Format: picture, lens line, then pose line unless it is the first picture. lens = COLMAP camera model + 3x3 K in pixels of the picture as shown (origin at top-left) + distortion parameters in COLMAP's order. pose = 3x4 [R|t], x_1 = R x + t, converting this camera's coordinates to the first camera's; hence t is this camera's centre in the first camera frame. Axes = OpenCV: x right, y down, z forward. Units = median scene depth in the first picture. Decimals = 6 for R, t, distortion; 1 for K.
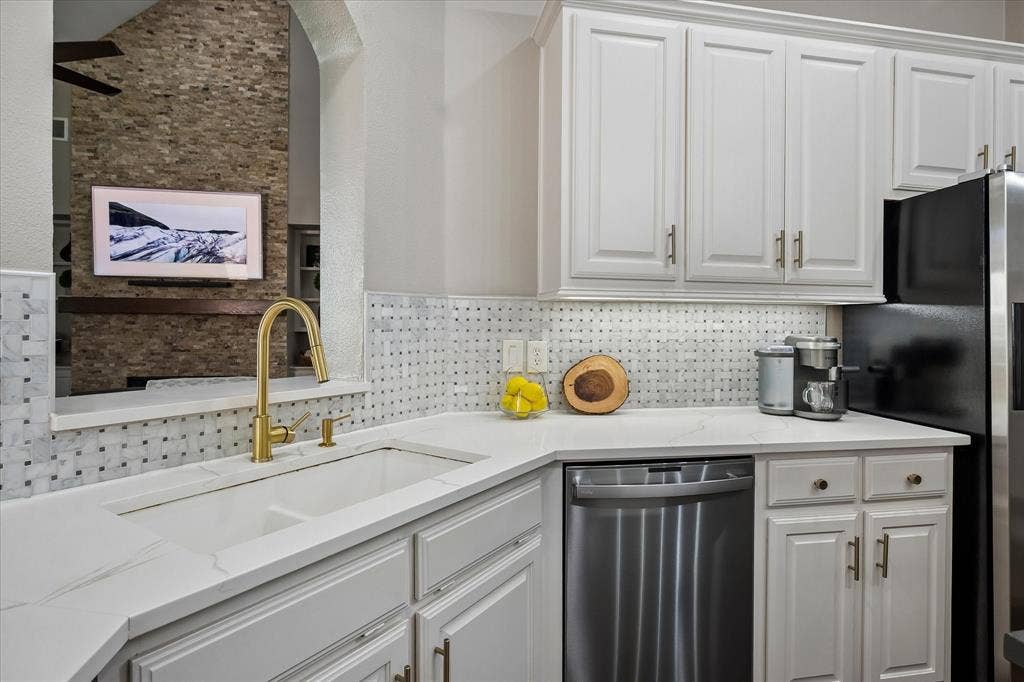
lens RADIAL K [[546.6, 0, 511.7], [0, 546.6, 322.7], [0, 0, 1]] dist [-0.002782, -0.001195]
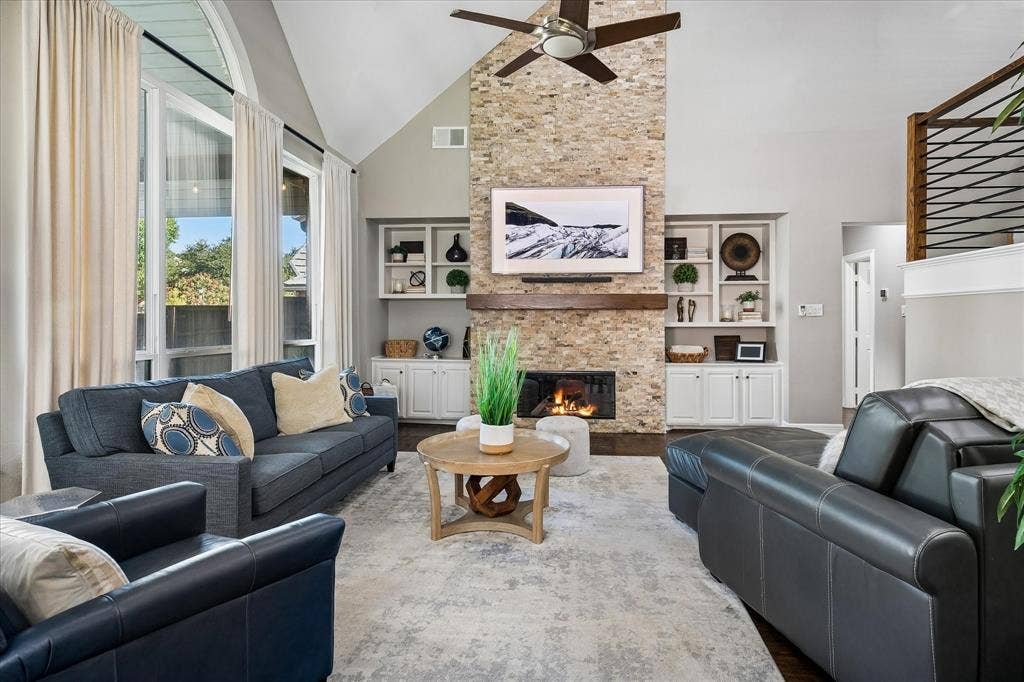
lens RADIAL K [[546.6, 0, 511.7], [0, 546.6, 322.7], [0, 0, 1]] dist [-0.002782, -0.001195]
pose [[0.963912, -0.006904, -0.266131, -0.434607], [0.006543, 0.999976, -0.002245, 0.010447], [0.266140, 0.000423, 0.963934, -0.004584]]
